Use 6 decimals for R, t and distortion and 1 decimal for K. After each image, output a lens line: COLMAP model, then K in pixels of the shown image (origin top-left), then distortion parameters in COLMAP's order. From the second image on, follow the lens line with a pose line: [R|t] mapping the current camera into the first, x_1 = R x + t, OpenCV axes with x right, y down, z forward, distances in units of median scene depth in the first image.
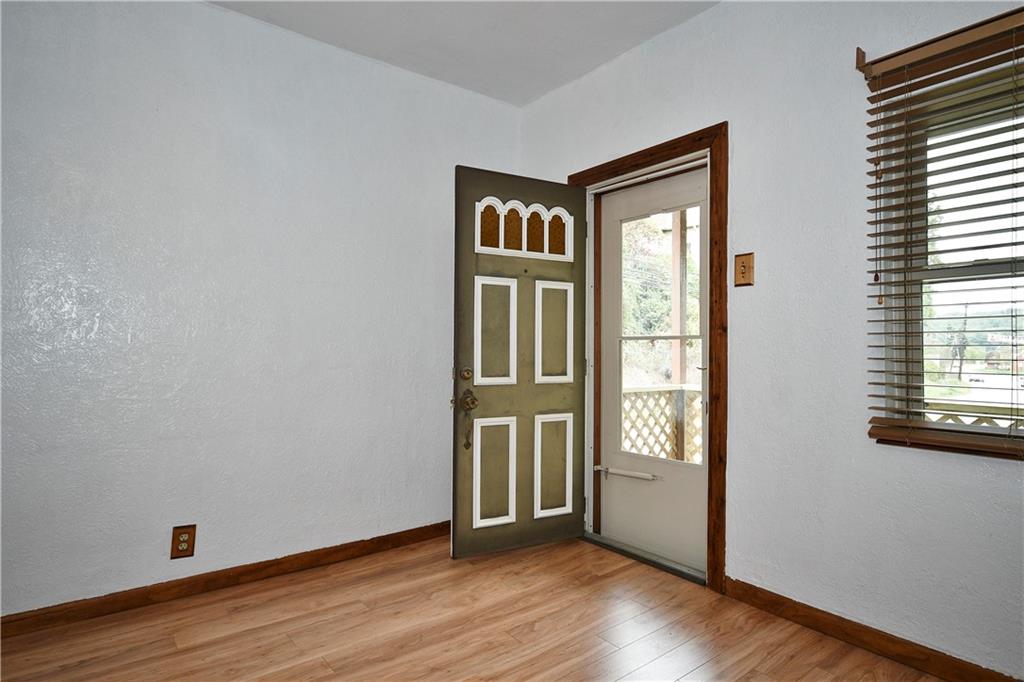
lens RADIAL K [[554.0, 0, 503.6], [0, 554.0, 351.9], [0, 0, 1]] dist [0.004023, 0.000575]
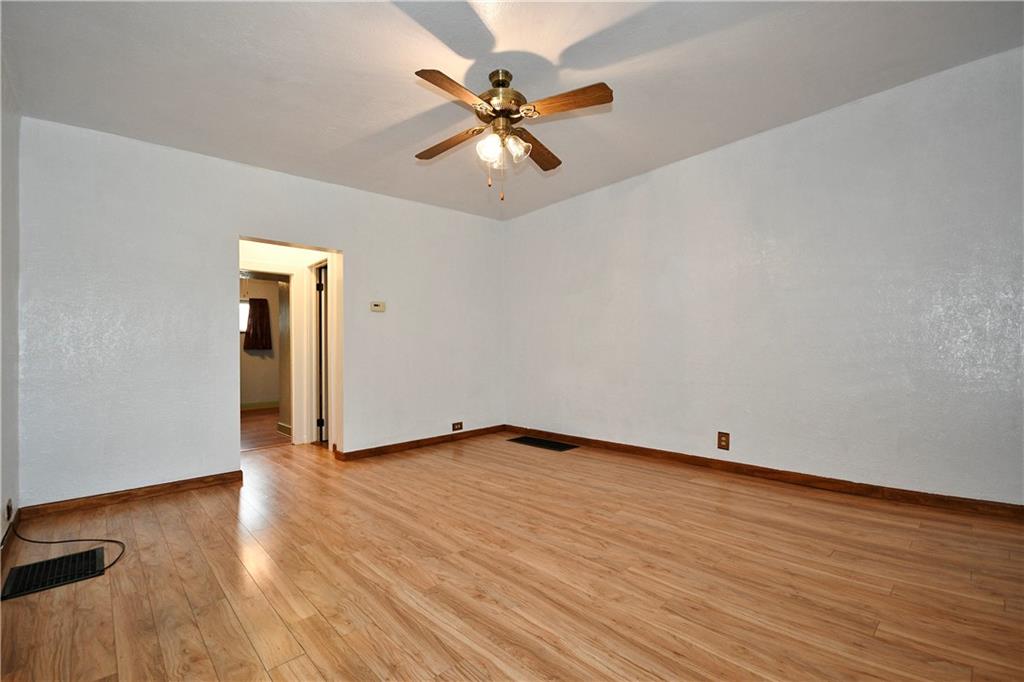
lens RADIAL K [[447.8, 0, 504.4], [0, 447.8, 343.3], [0, 0, 1]] dist [-0.001175, -0.000859]
pose [[0.091740, -0.023760, -0.995499, 0.851216], [0.016008, 0.999621, -0.022383, 0.038490], [0.995654, -0.013882, 0.092086, 0.140097]]
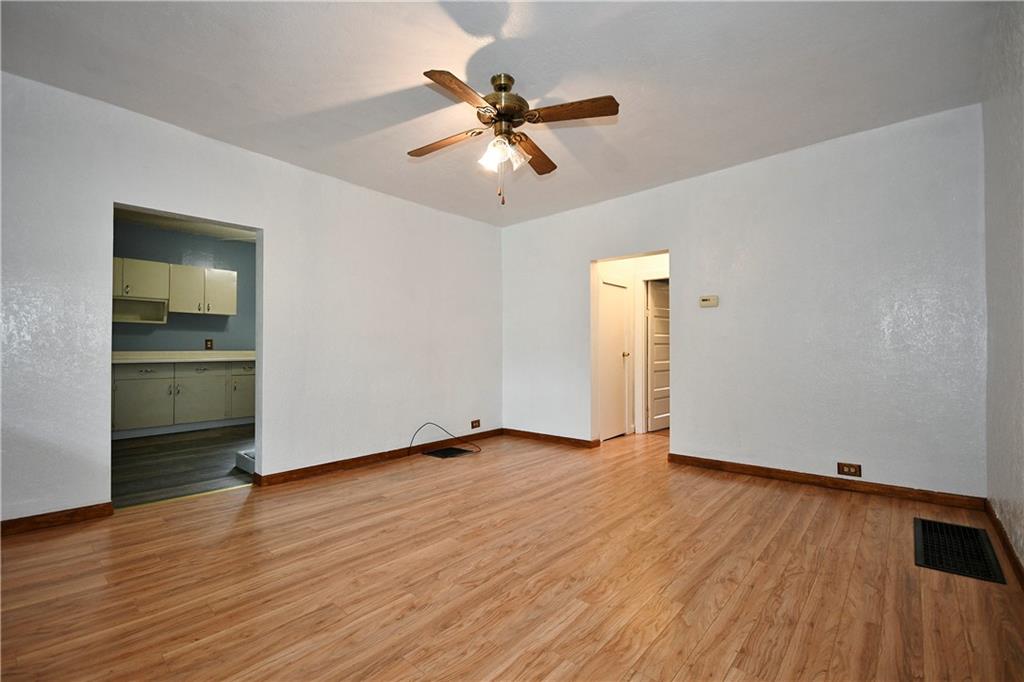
lens RADIAL K [[447.8, 0, 504.4], [0, 447.8, 343.3], [0, 0, 1]] dist [-0.001175, -0.000859]
pose [[-0.981460, -0.007894, -0.191504, 0.020727], [-0.005177, 0.999879, -0.014681, 0.019948], [0.191597, -0.013417, -0.981382, 1.243825]]
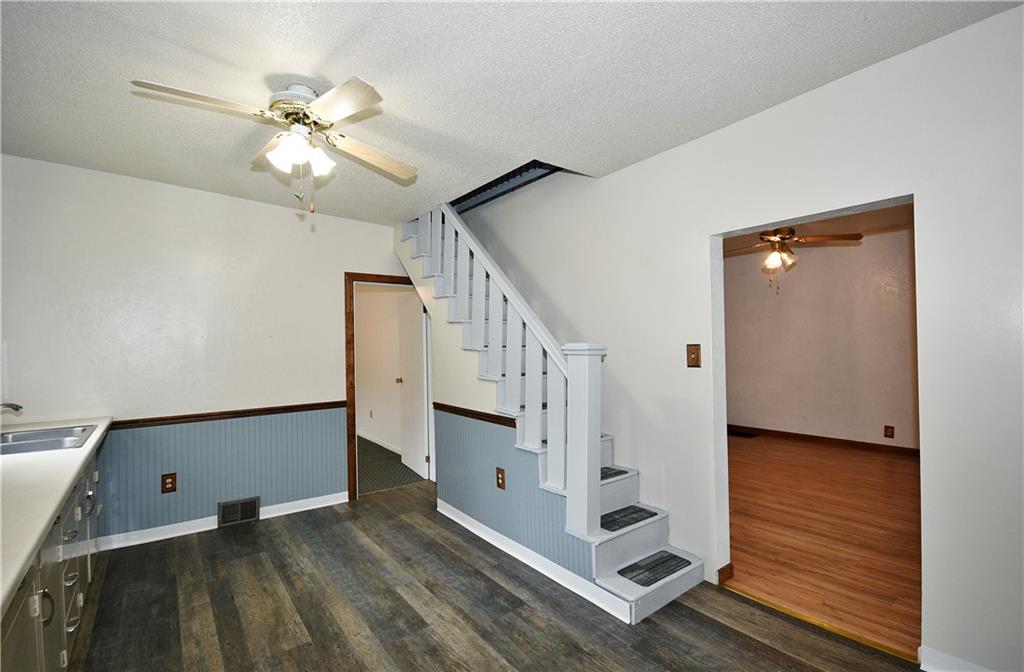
lens RADIAL K [[447.2, 0, 512.0], [0, 447.2, 336.0], [0, 0, 1]] dist [-0.011626, -0.000129]
pose [[0.000374, -0.024294, -0.999705, 1.584471], [0.018001, 0.999543, -0.024283, -0.103508], [0.999838, -0.017987, 0.000811, -0.823126]]
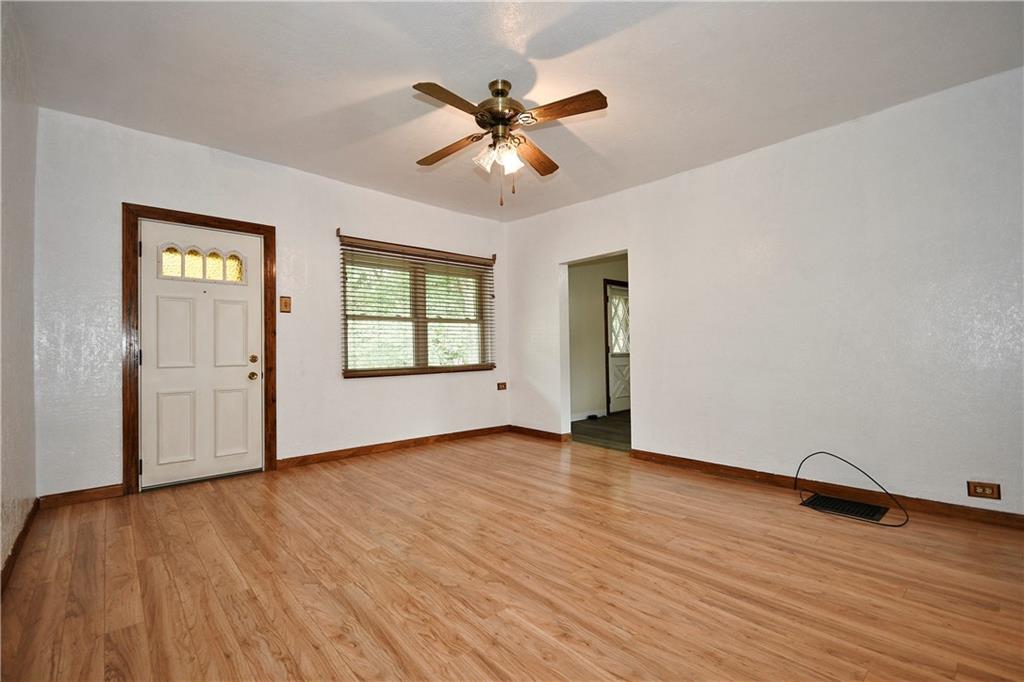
lens RADIAL K [[447.8, 0, 504.4], [0, 447.8, 343.3], [0, 0, 1]] dist [-0.001175, -0.000859]
pose [[-0.074445, 0.011892, 0.997154, -1.226485], [0.013894, 0.999844, -0.010887, 0.023369], [-0.997128, 0.013044, -0.074599, 0.312909]]
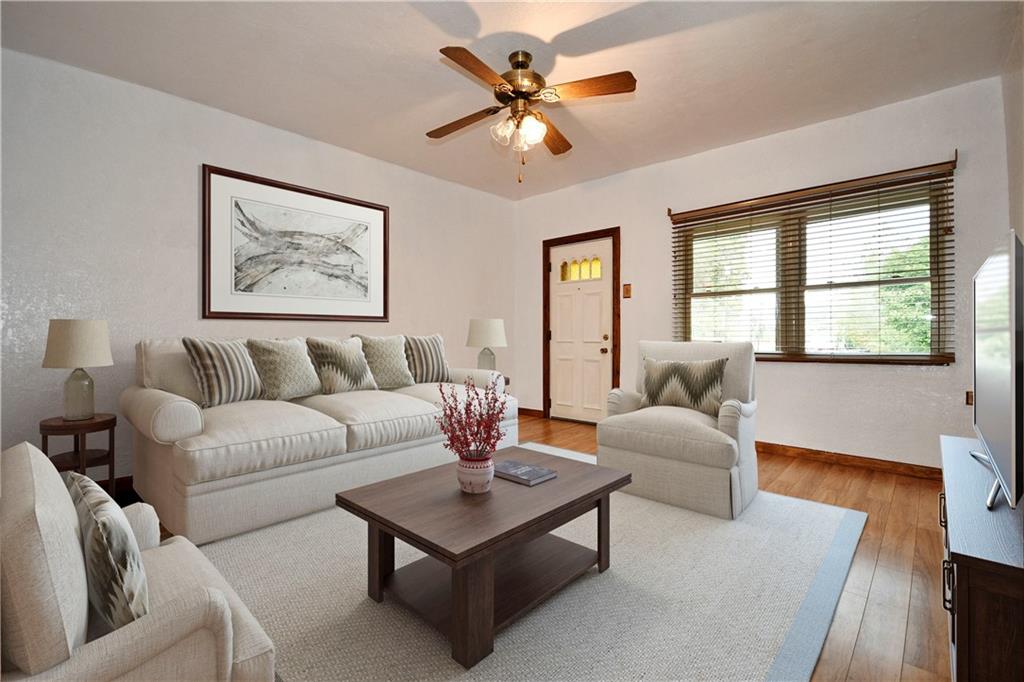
lens RADIAL K [[447.8, 0, 504.4], [0, 447.8, 343.3], [0, 0, 1]] dist [-0.001175, -0.000859]
pose [[0.988121, -0.008392, 0.153450, -0.363228], [0.006279, 0.999879, 0.014248, 0.042763], [-0.153551, -0.013116, 0.988054, -0.776342]]
